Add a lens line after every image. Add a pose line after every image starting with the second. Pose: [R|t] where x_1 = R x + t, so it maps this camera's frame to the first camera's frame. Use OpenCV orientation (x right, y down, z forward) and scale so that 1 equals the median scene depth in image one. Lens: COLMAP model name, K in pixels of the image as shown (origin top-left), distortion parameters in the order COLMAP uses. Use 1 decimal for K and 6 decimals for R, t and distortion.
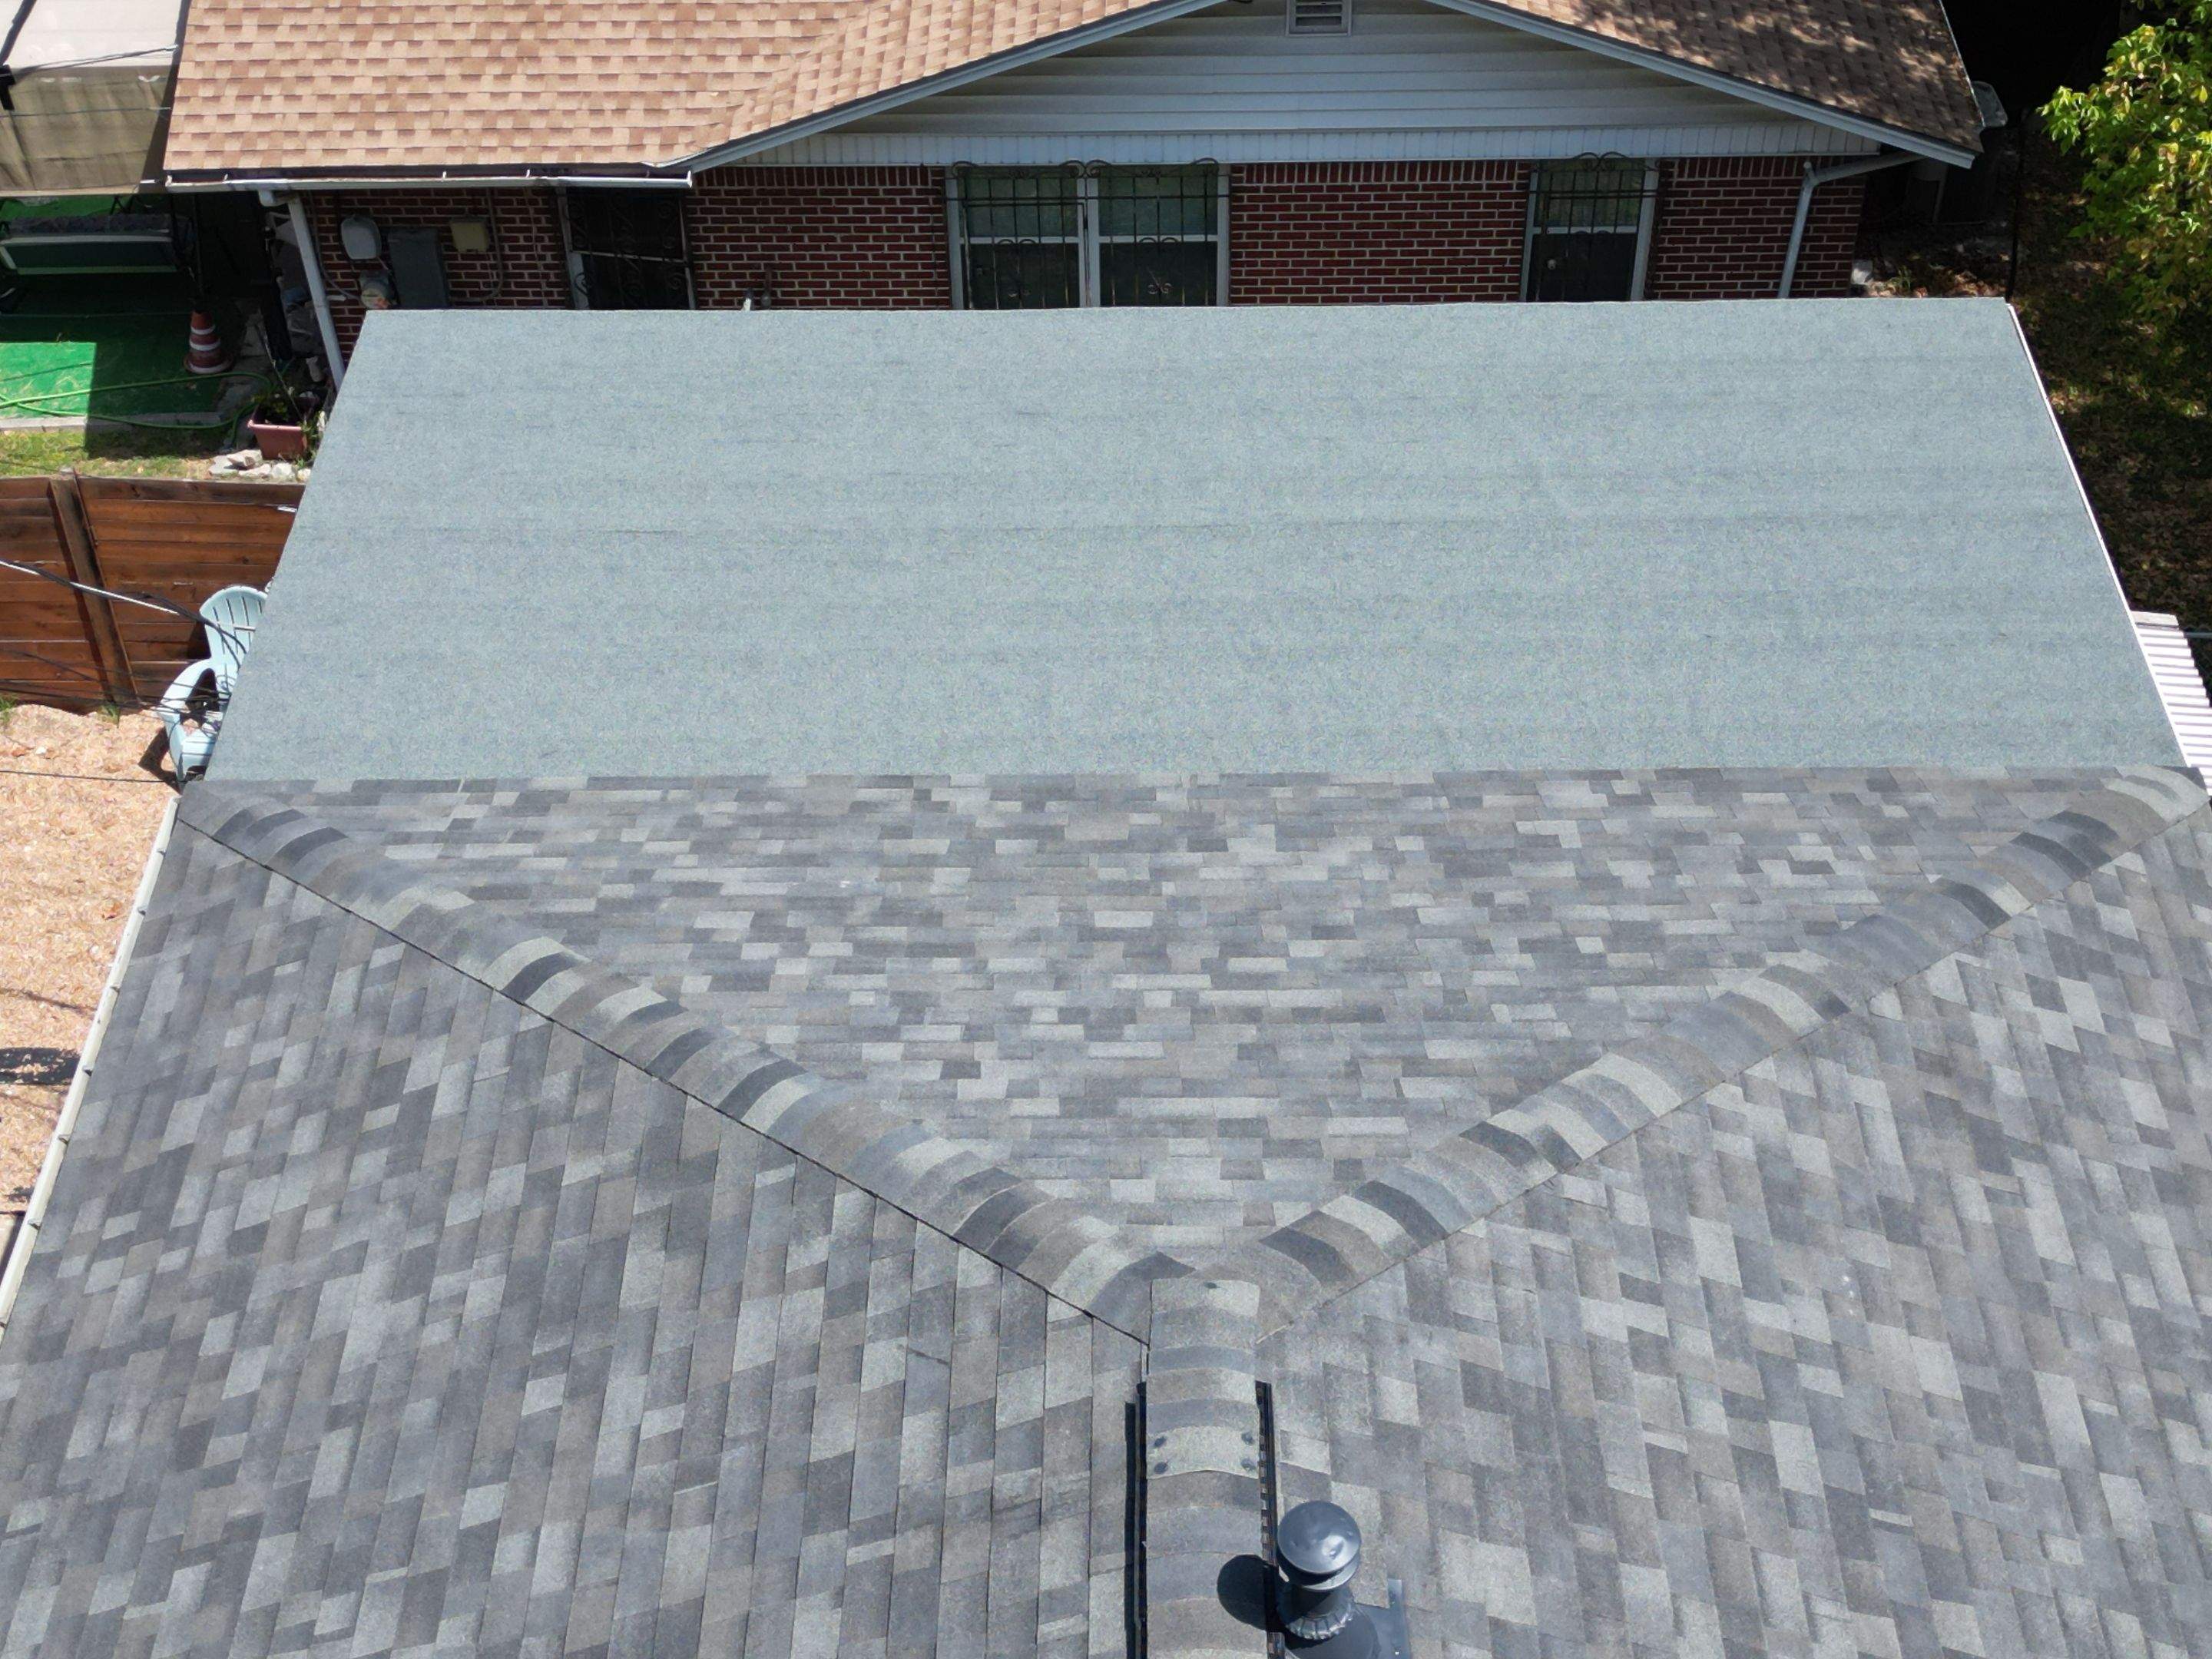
lens RADIAL K [[3074.5, 0, 1101.6], [0, 3074.5, 829.4], [0, 0, 1]] dist [0.186693, -0.562404]
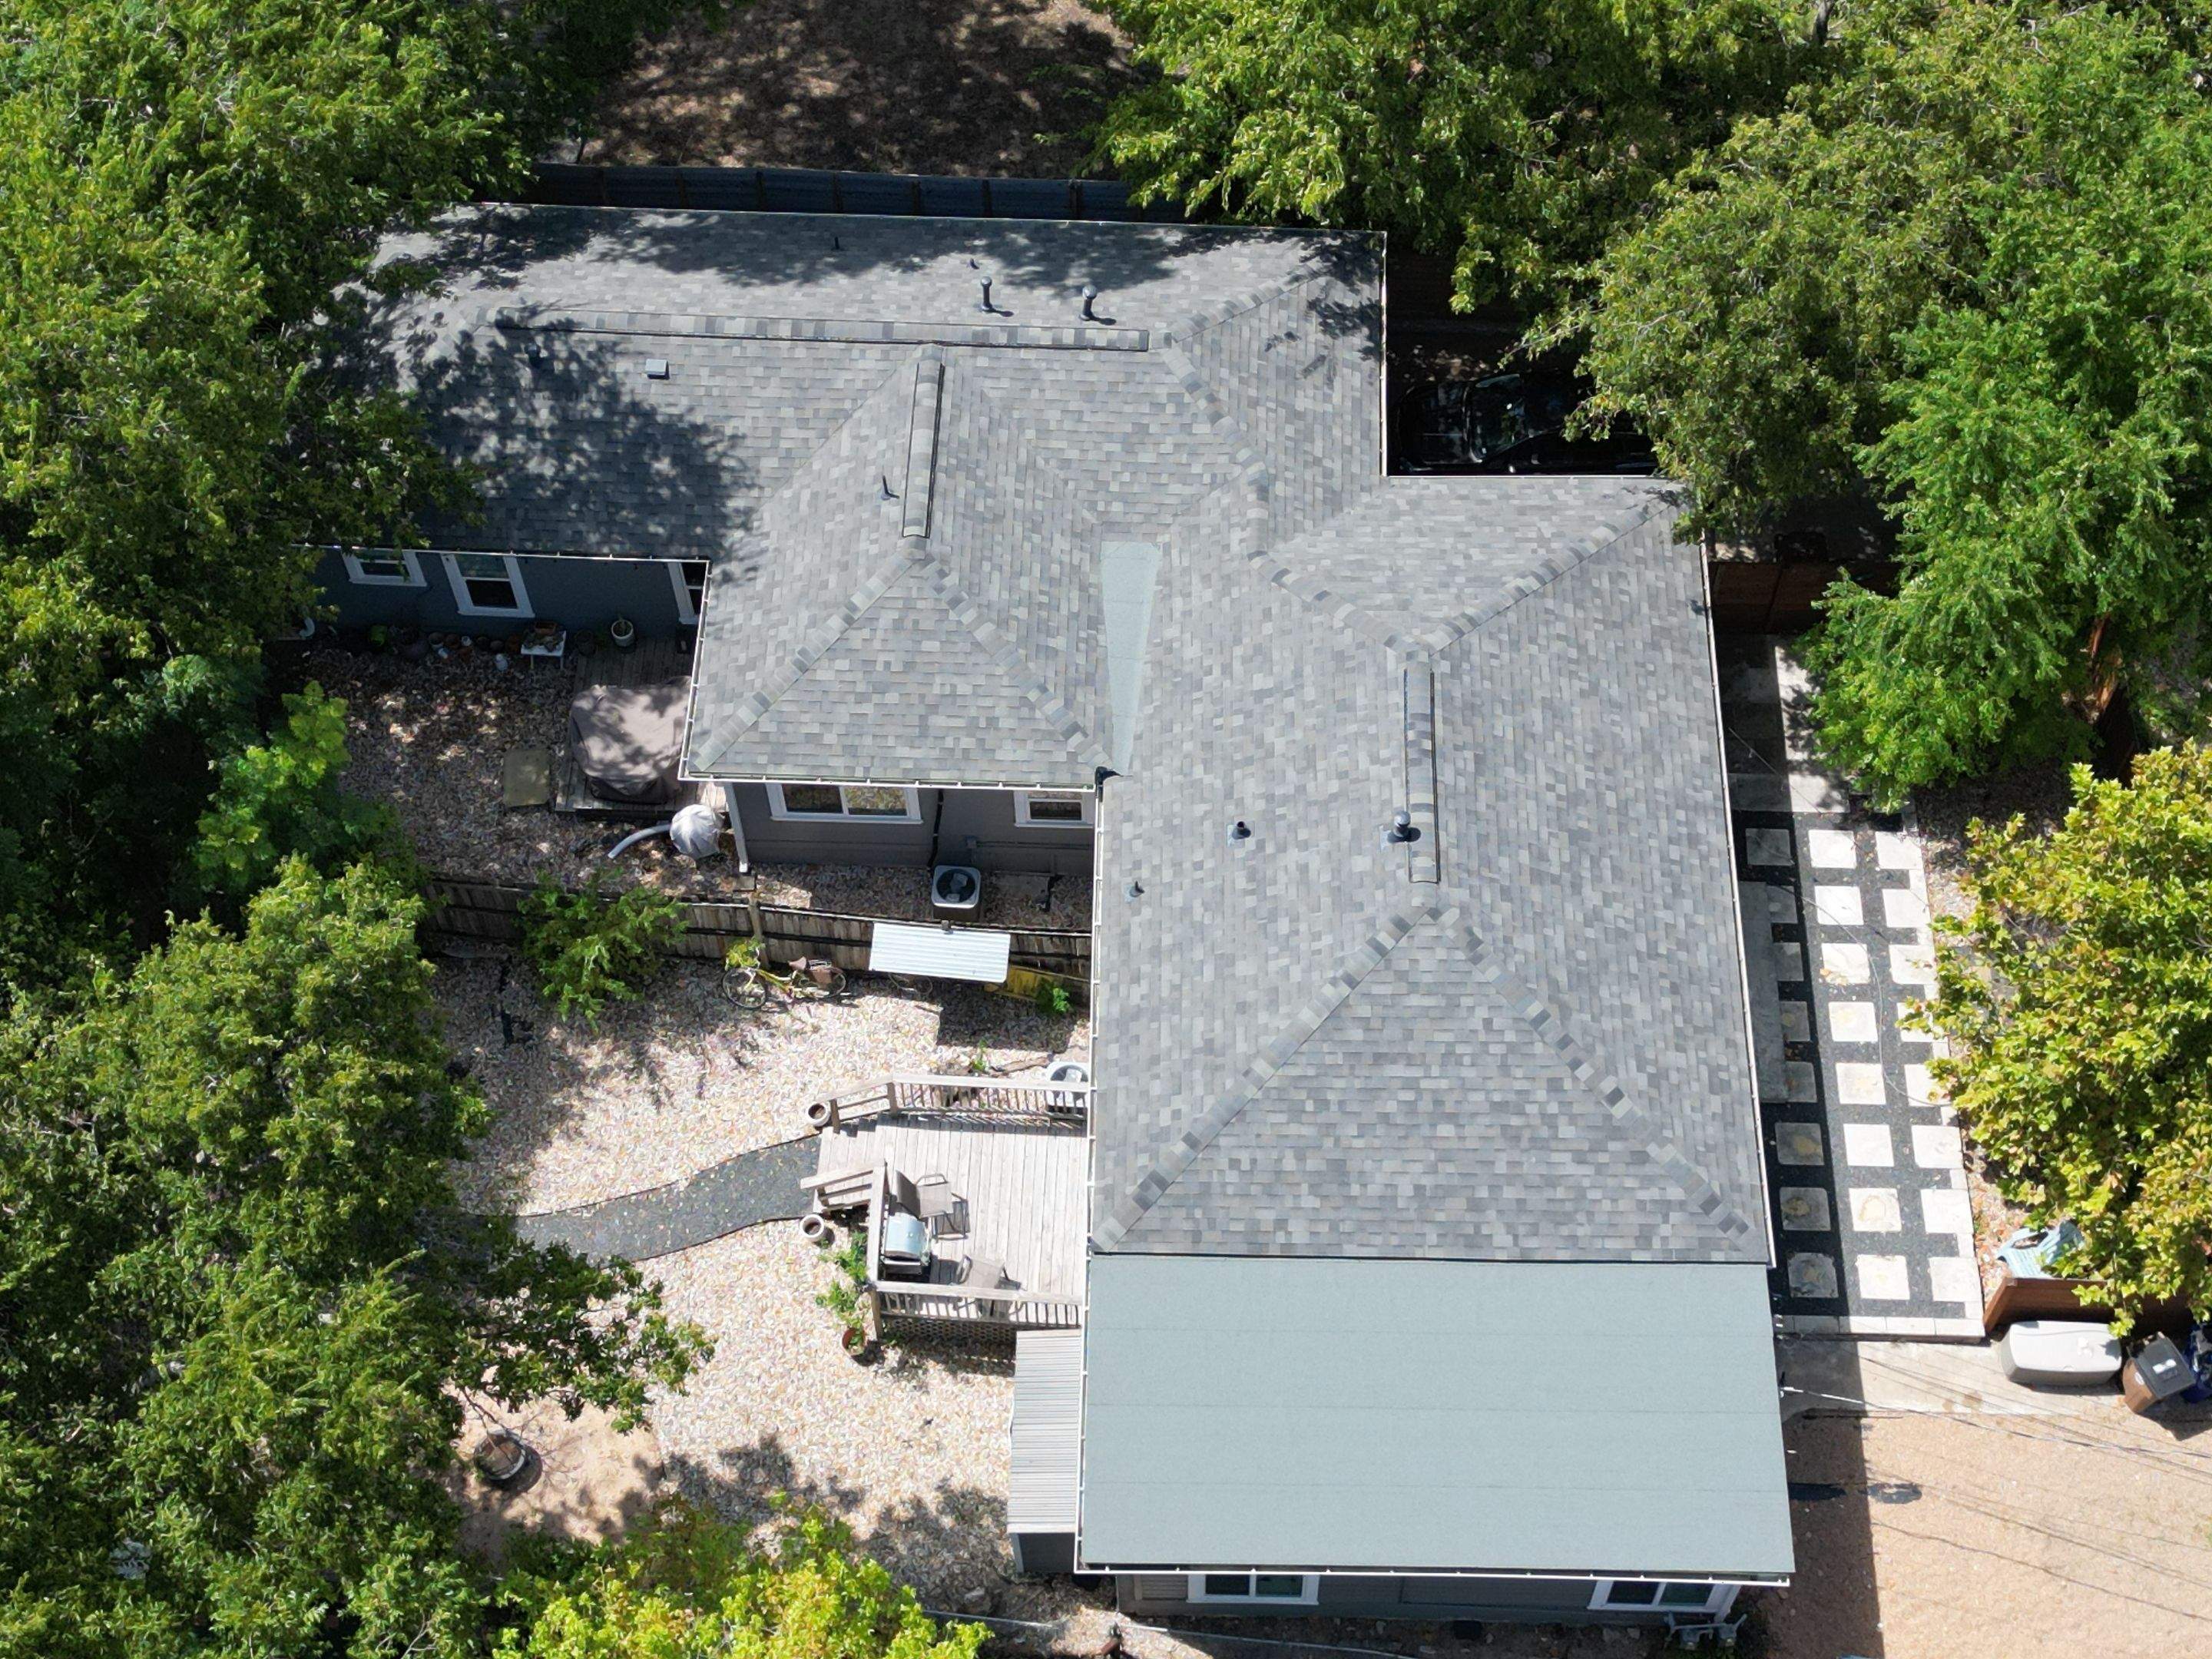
lens RADIAL K [[3074.5, 0, 1101.6], [0, 3074.5, 829.4], [0, 0, 1]] dist [0.186693, -0.562404]
pose [[-0.999305, 0.006483, 0.036712, 0.265392], [0.034693, -0.198708, 0.979445, -3.321909], [0.013645, 0.980037, 0.198345, 0.011003]]
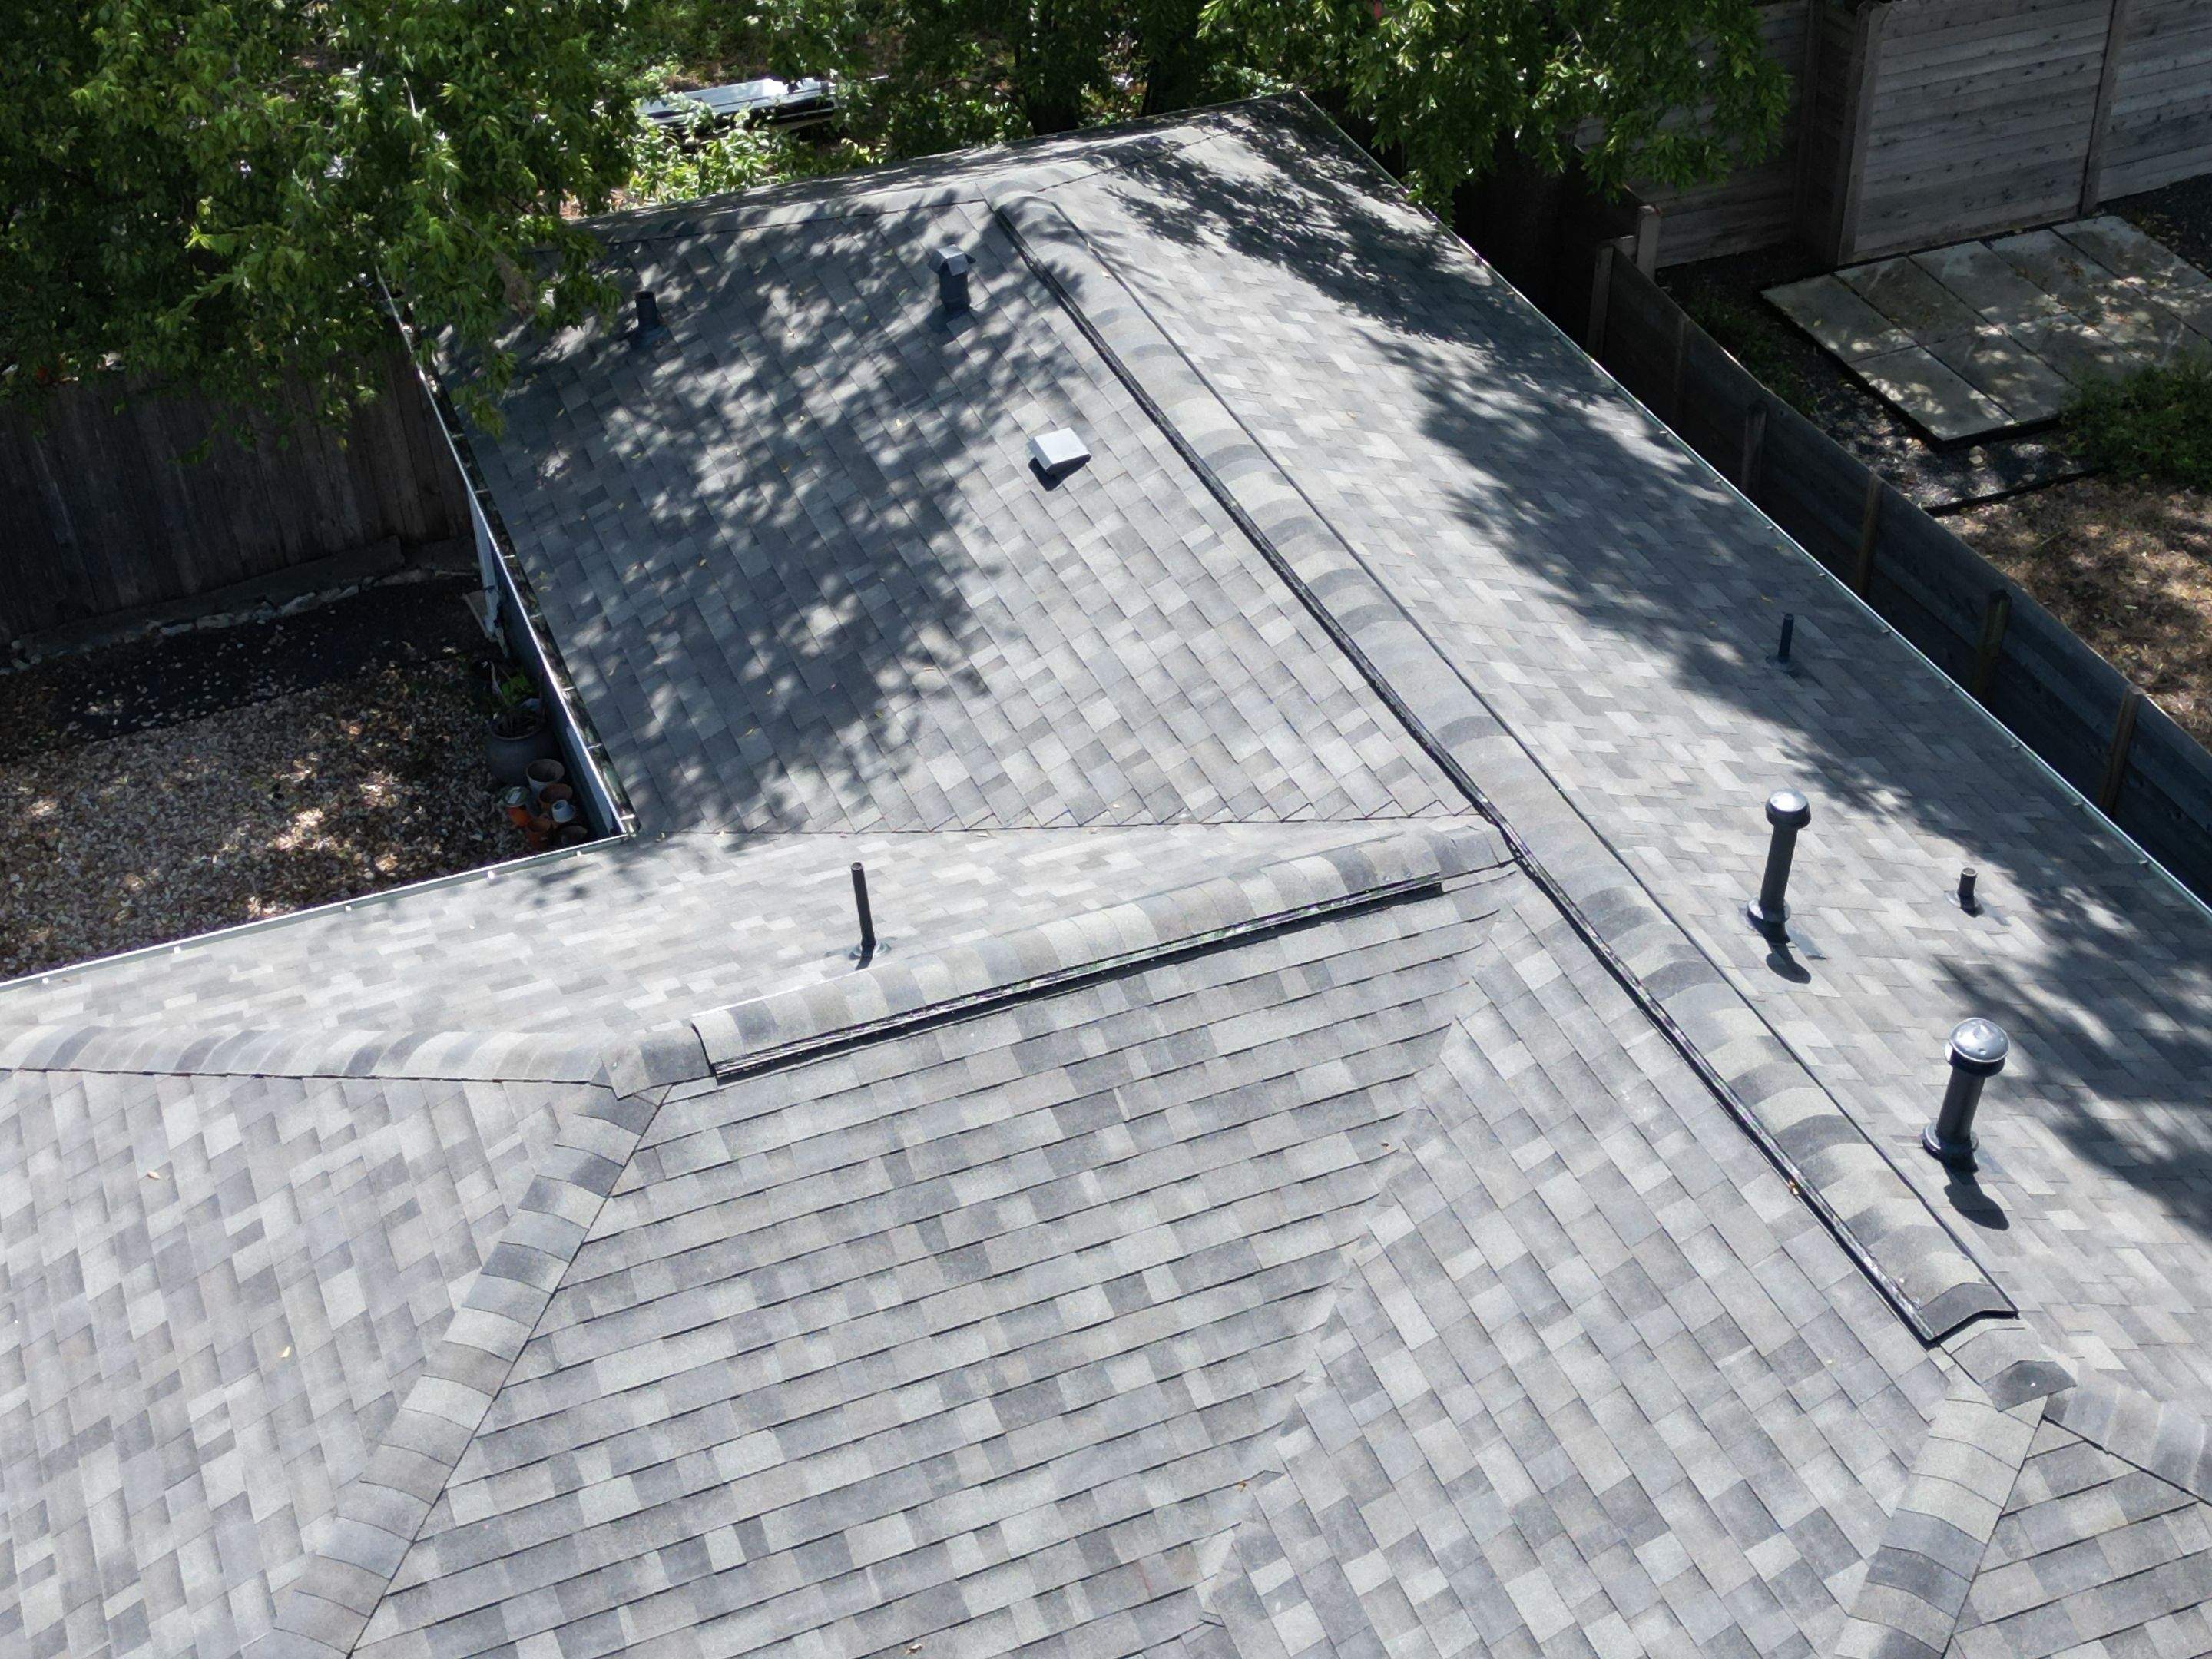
lens RADIAL K [[3098.5, 0, 1096.3], [0, 3098.5, 824.0], [0, 0, 1]] dist [0.198186, -0.601371]
pose [[-0.396982, -0.526544, 0.751769, -0.182837], [0.639774, 0.428544, 0.637996, -0.123887], [-0.658100, 0.734235, 0.166745, 0.088394]]
